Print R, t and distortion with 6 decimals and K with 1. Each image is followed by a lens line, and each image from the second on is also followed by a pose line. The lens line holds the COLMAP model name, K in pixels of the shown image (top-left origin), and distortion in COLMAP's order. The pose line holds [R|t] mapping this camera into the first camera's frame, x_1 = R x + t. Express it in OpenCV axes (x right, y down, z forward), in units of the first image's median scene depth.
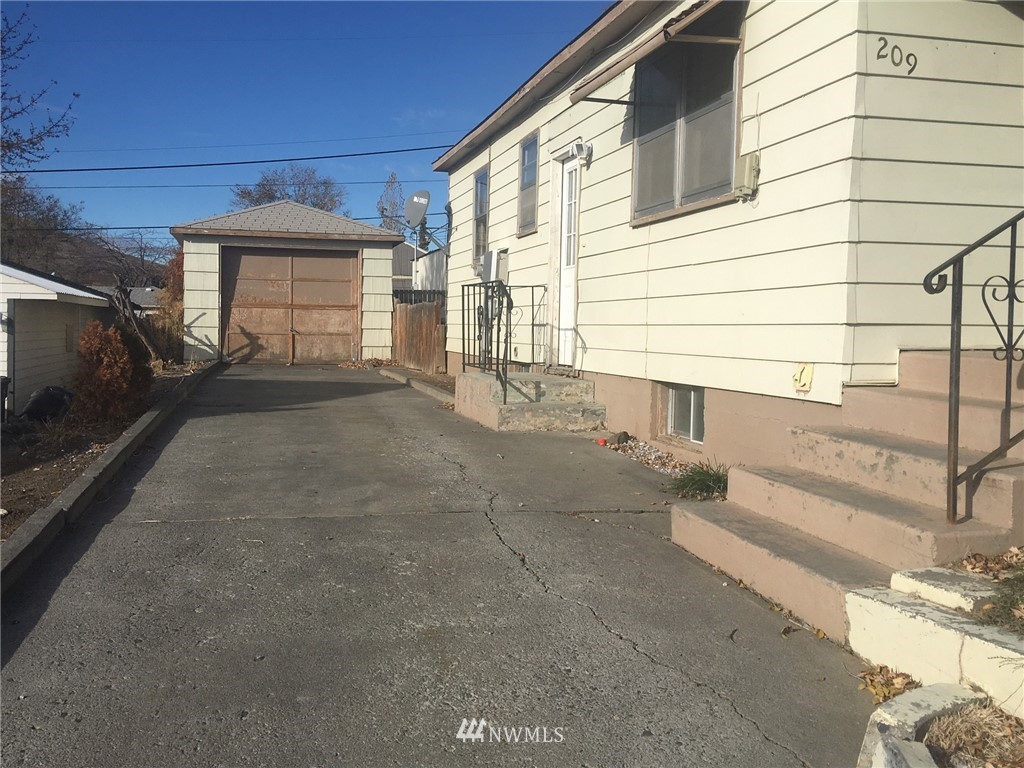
lens RADIAL K [[1019.6, 0, 511.2], [0, 1019.6, 384.0], [0, 0, 1]] dist [0.007706, 0.000000]
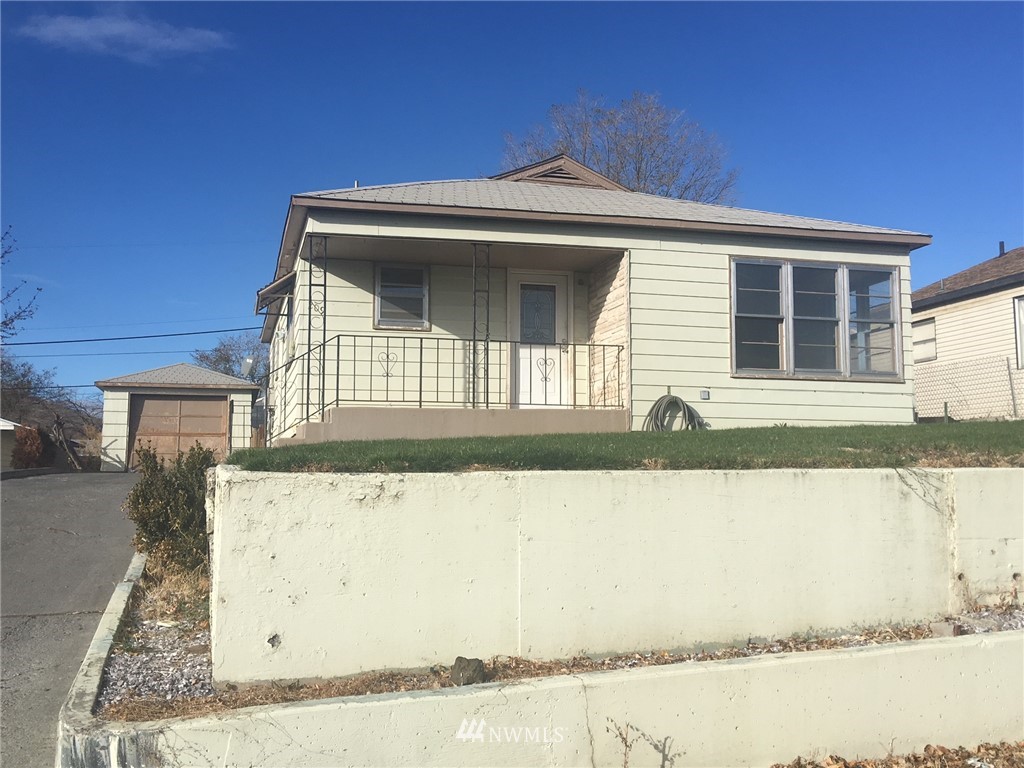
lens RADIAL K [[1019.6, 0, 513.7], [0, 1019.6, 384.1], [0, 0, 1]] dist [0.007706, 0.000000]
pose [[0.999542, -0.016844, 0.025139, 0.227348], [0.020513, 0.987907, -0.153682, 0.086459], [-0.022247, 0.154128, 0.987800, -0.457013]]
